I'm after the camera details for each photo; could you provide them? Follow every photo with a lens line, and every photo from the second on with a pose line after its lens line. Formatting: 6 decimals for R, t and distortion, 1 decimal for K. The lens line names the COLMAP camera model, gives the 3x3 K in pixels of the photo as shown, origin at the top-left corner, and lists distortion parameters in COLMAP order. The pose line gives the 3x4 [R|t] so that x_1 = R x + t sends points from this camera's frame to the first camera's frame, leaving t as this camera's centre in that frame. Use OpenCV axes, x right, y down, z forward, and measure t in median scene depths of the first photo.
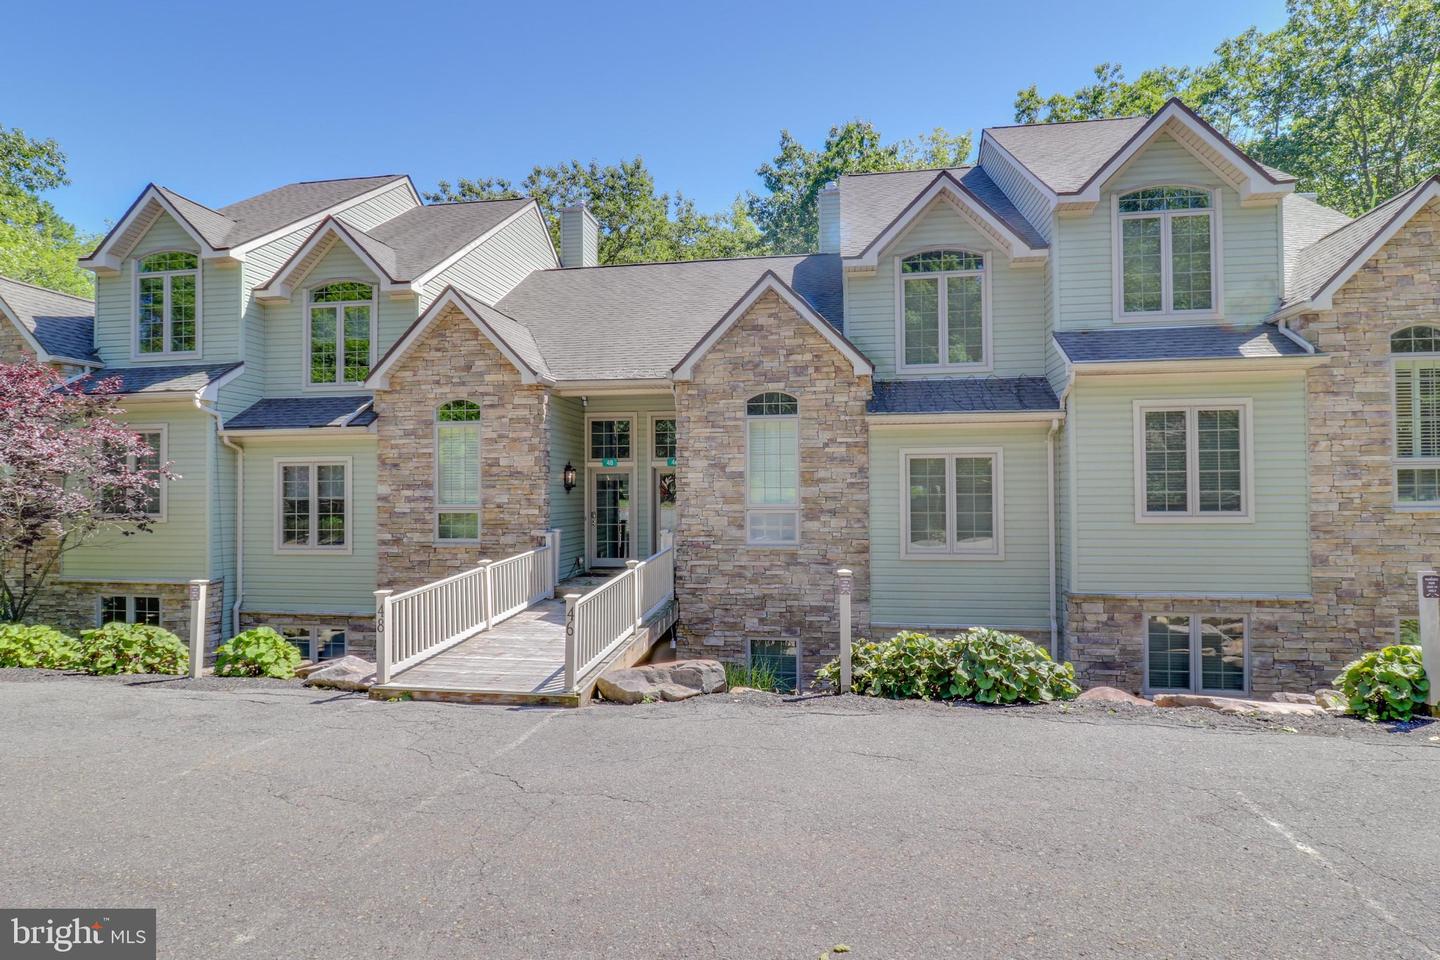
lens RADIAL K [[723.2, 0, 730.2], [0, 723.2, 486.1], [0, 0, 1]] dist [0.006008, -0.014487]
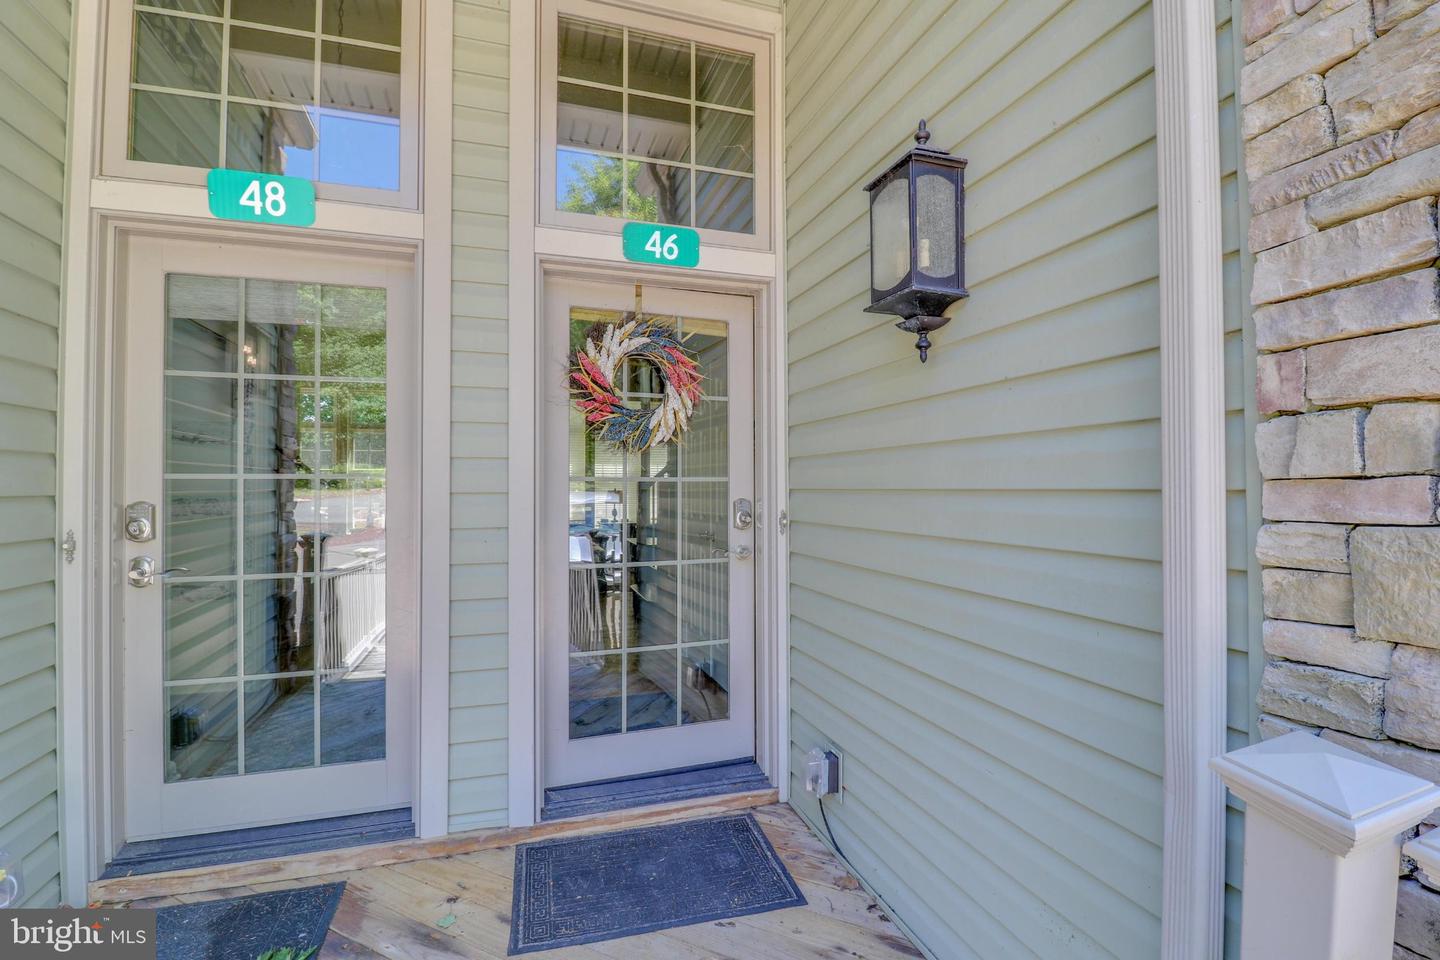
lens RADIAL K [[656.0, 0, 720.3], [0, 656.0, 482.2], [0, 0, 1]] dist [-0.007511, -0.007269]
pose [[0.894749, 0.012728, 0.446389, -0.166788], [-0.010604, 0.999917, -0.007255, 0.037001], [-0.446444, 0.001758, 0.894810, 0.988899]]
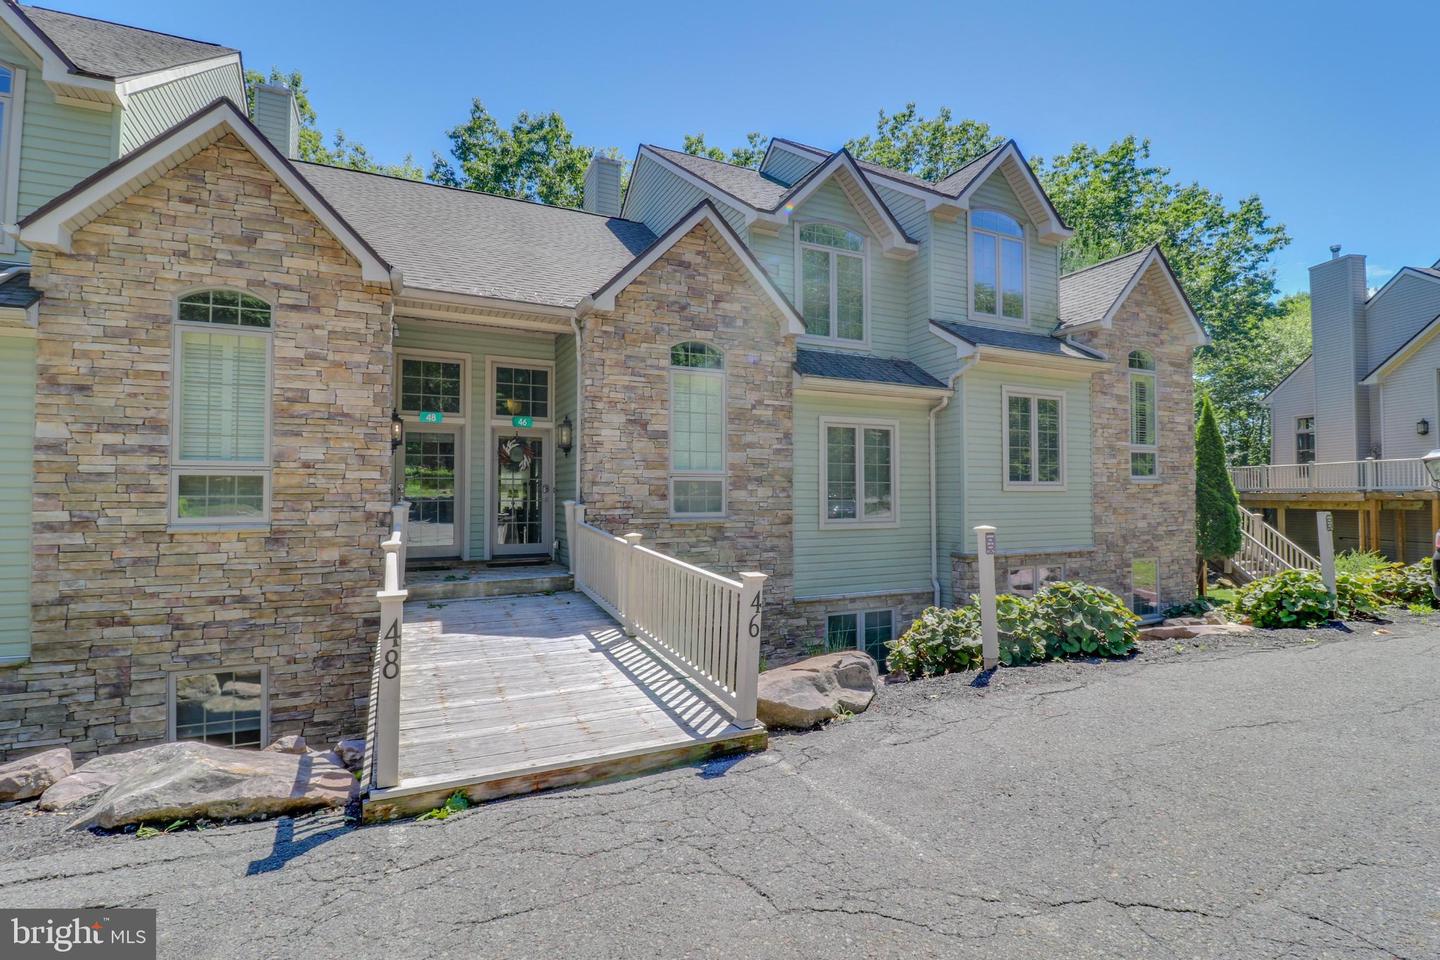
lens RADIAL K [[656.0, 0, 722.7], [0, 656.0, 478.1], [0, 0, 1]] dist [-0.007511, -0.007269]
pose [[0.830197, 0.018774, 0.557154, -0.348704], [-0.009373, 0.999762, -0.019721, 0.048565], [-0.557391, 0.011150, 0.830175, 0.331750]]
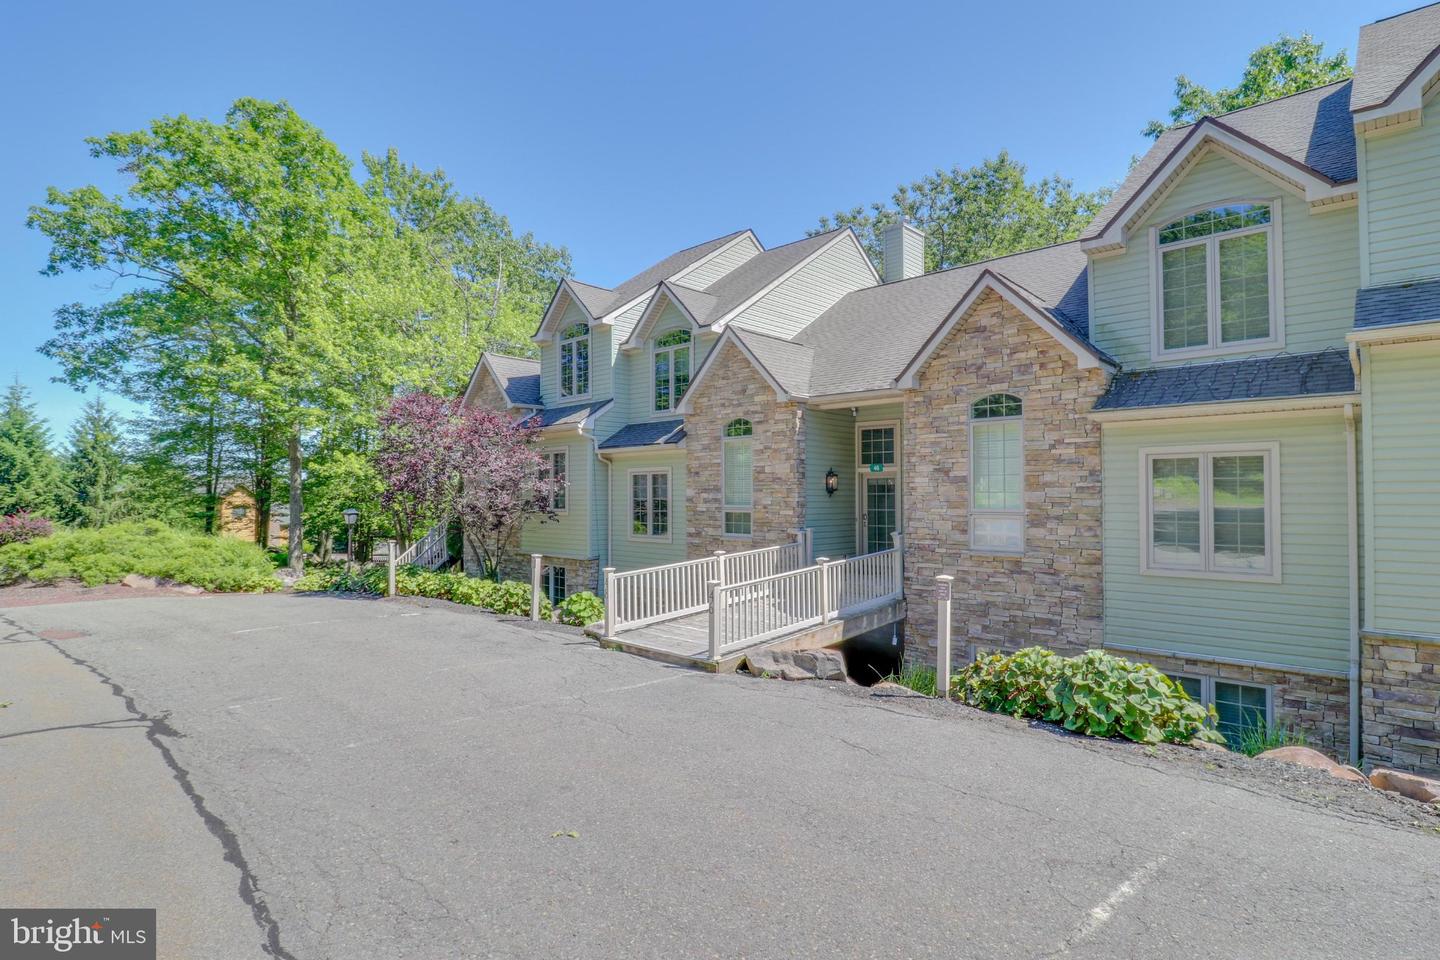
lens RADIAL K [[723.2, 0, 739.0], [0, 723.2, 477.0], [0, 0, 1]] dist [0.006008, -0.014487]
pose [[0.832251, -0.009150, -0.554324, 0.305554], [0.000226, 0.999869, -0.016166, -0.002359], [0.554399, 0.013329, 0.832144, 0.003498]]
